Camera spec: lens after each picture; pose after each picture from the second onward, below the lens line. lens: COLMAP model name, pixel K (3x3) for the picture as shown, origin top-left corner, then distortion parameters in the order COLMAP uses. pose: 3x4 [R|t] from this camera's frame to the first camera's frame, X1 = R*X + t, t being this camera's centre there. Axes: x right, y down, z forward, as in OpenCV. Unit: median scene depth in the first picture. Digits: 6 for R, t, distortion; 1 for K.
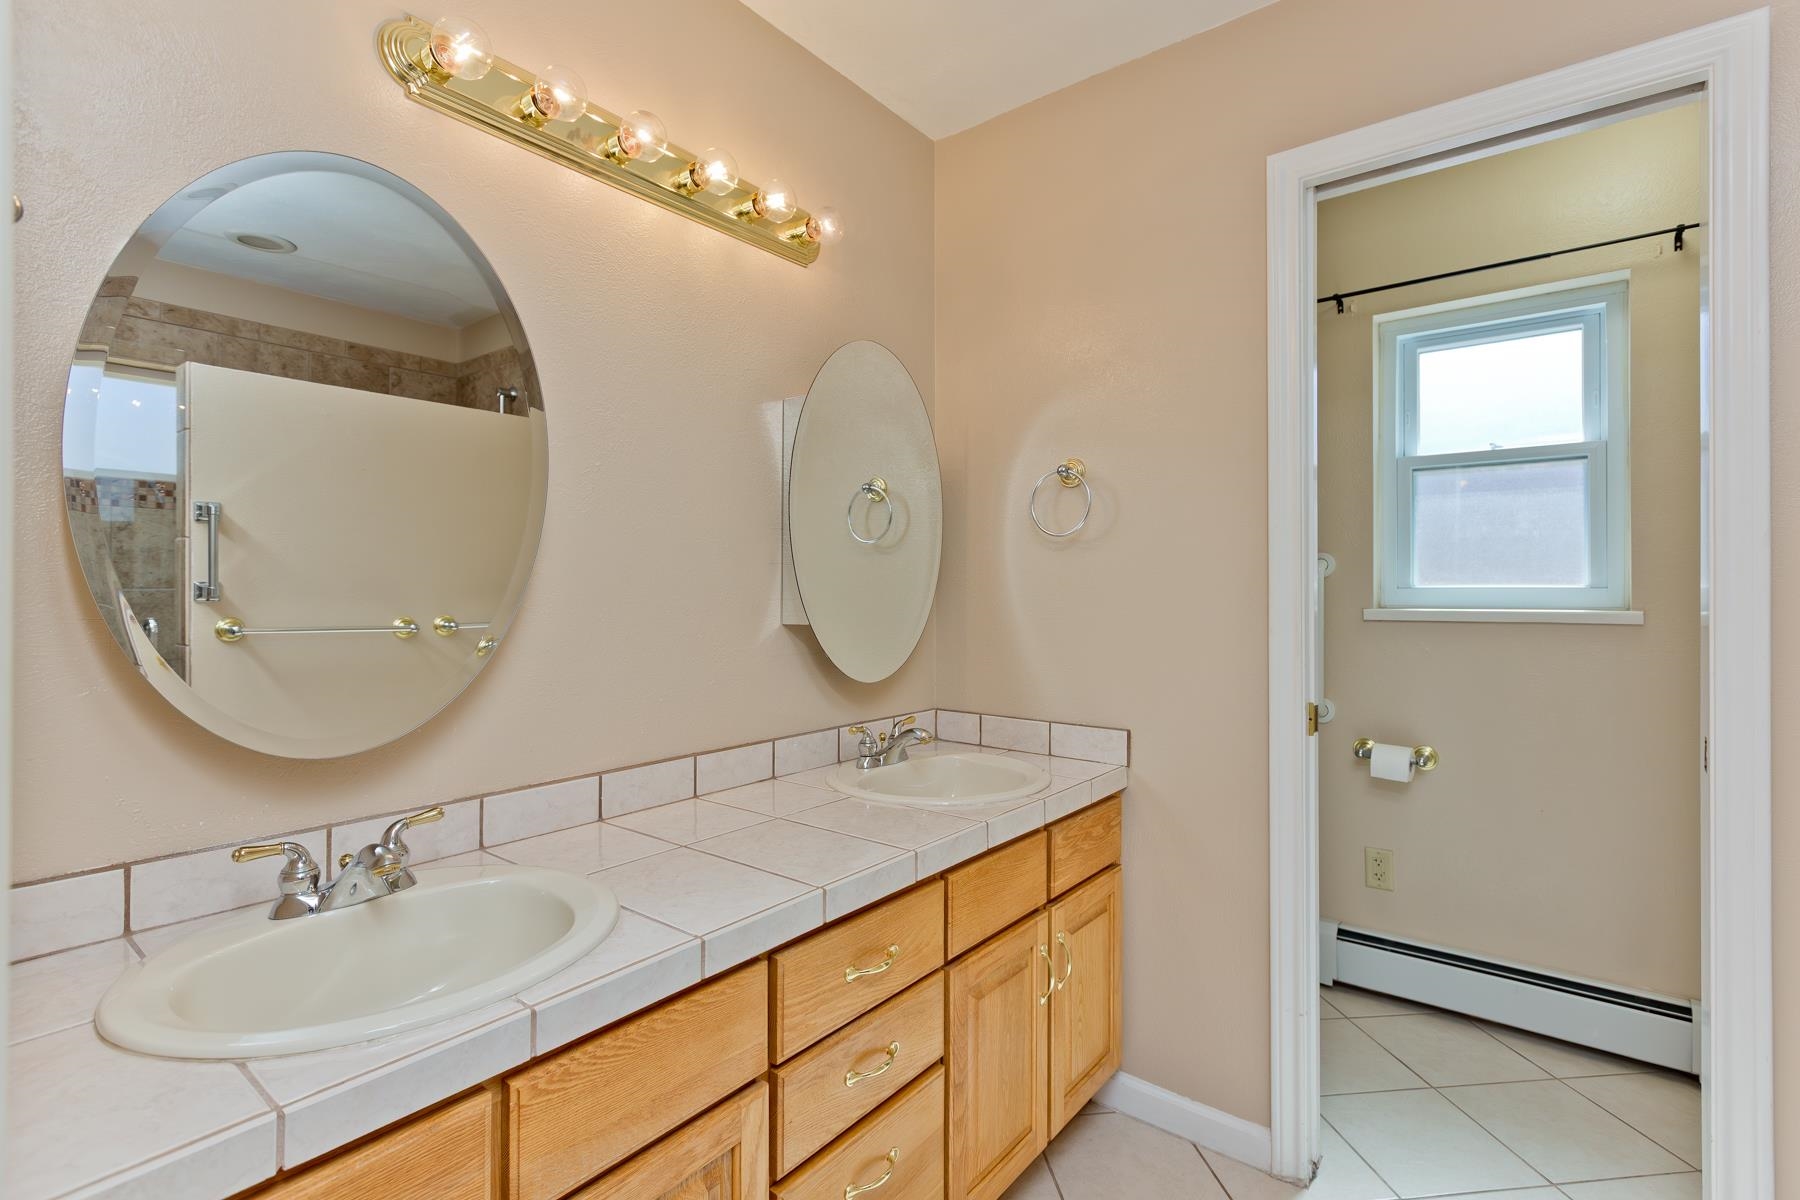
lens RADIAL K [[826.1, 0, 909.2], [0, 826.1, 591.2], [0, 0, 1]] dist [-0.001146, -0.000042]
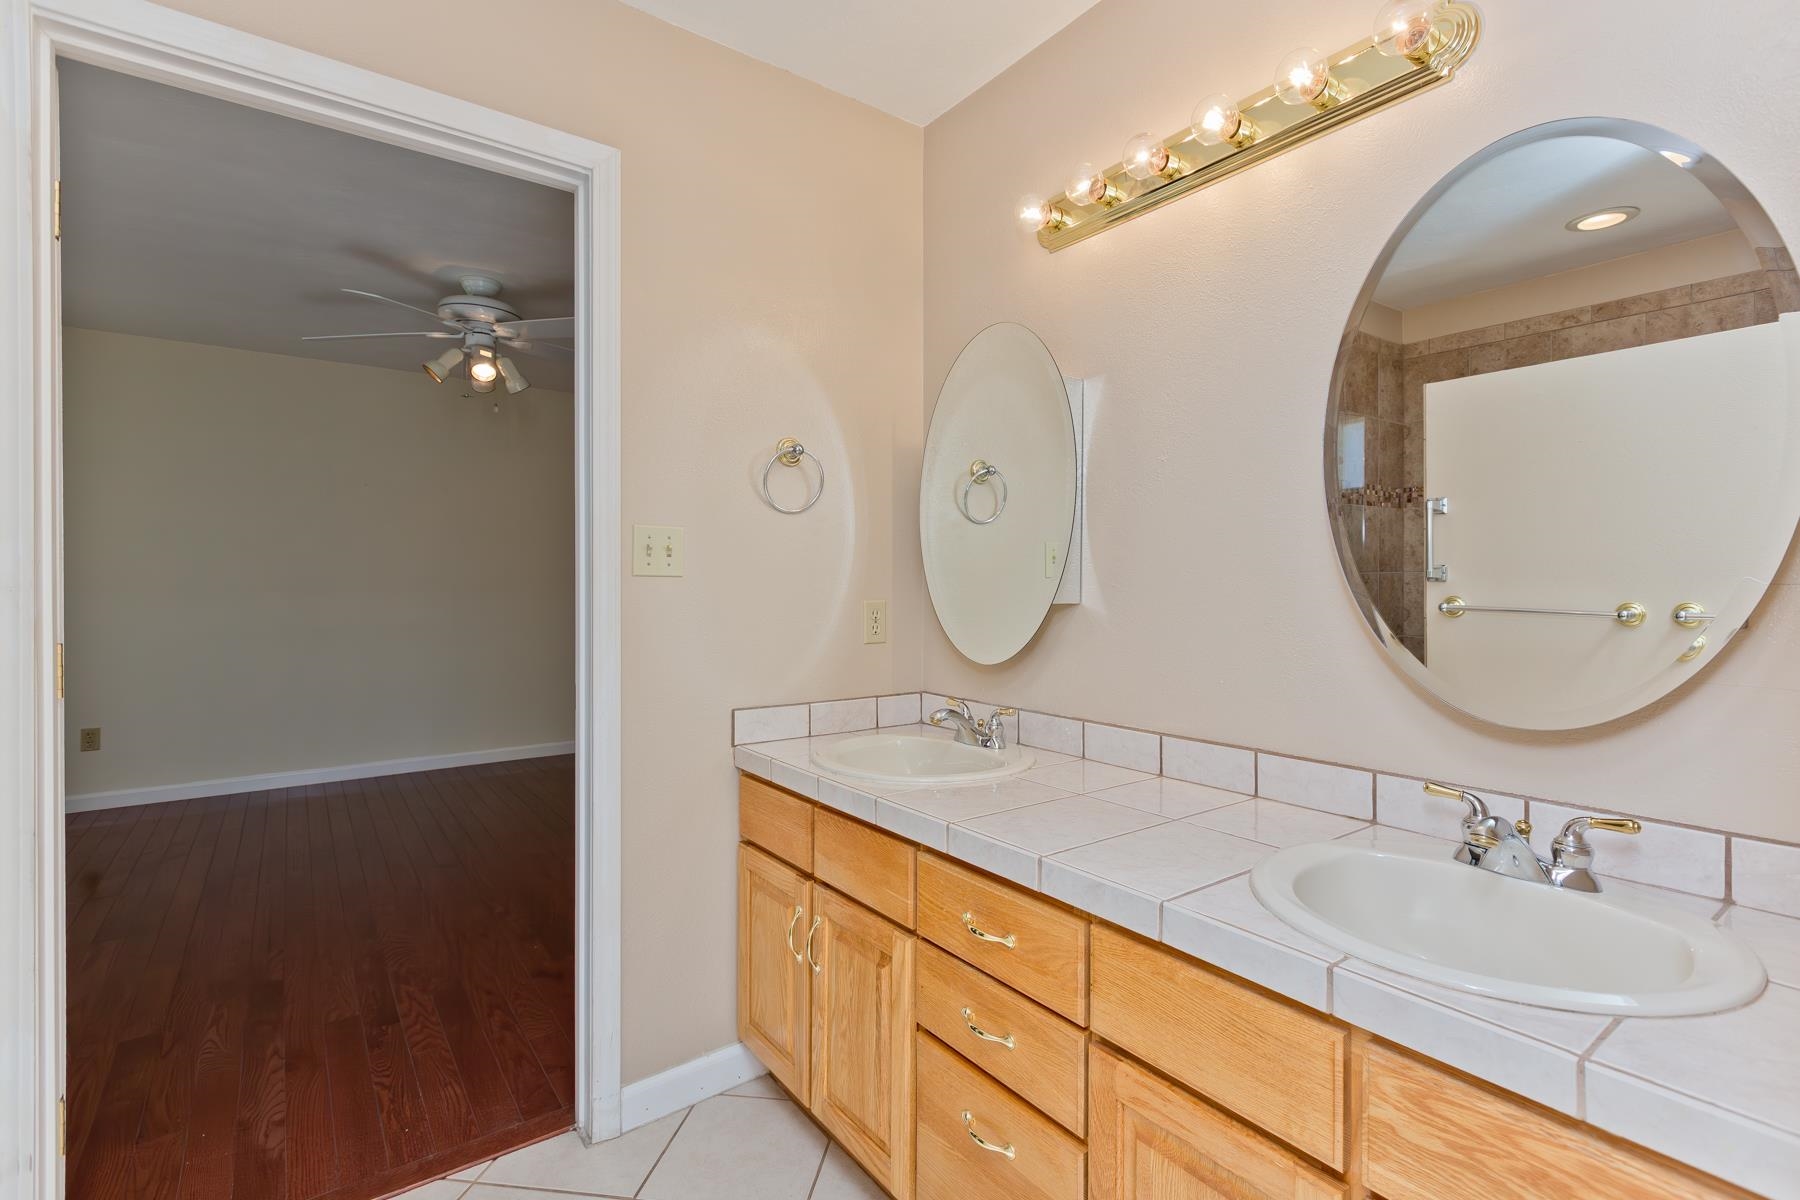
lens RADIAL K [[824.7, 0, 903.2], [0, 824.7, 579.1], [0, 0, 1]] dist [0.000567, 0.000137]
pose [[-0.269495, -0.002003, -0.963000, 0.512599], [0.001035, 0.999997, -0.002369, 0.007685], [0.963001, -0.001635, -0.269492, 0.617074]]
